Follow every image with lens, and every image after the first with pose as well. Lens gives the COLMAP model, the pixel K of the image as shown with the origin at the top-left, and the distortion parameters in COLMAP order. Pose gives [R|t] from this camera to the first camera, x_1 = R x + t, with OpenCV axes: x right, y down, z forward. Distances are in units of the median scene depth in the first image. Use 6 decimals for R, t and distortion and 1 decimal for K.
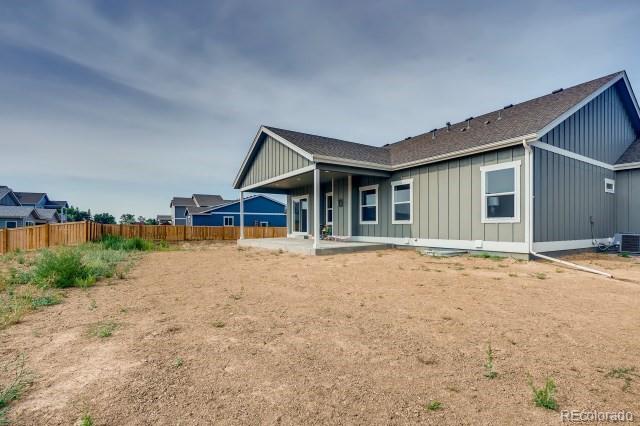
lens RADIAL K [[296.2, 0, 320.6], [0, 296.2, 219.9], [0, 0, 1]] dist [-0.002588, 0.000177]
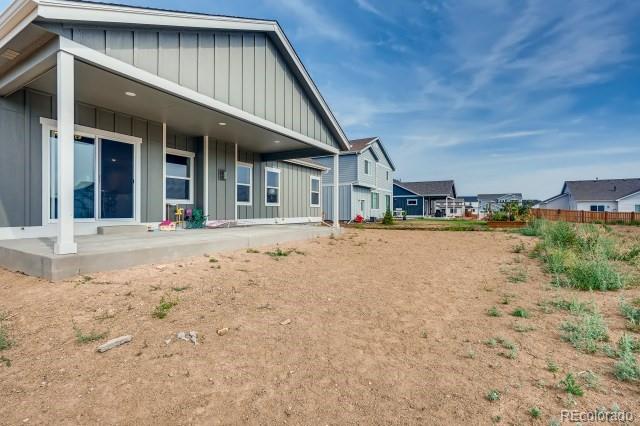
lens RADIAL K [[296.2, 0, 320.6], [0, 296.2, 219.9], [0, 0, 1]] dist [-0.002588, 0.000177]
pose [[-0.444836, -0.037676, 0.894819, -0.822605], [-0.034239, 0.999100, 0.025046, 0.031212], [-0.894957, -0.019496, -0.445725, 1.310213]]
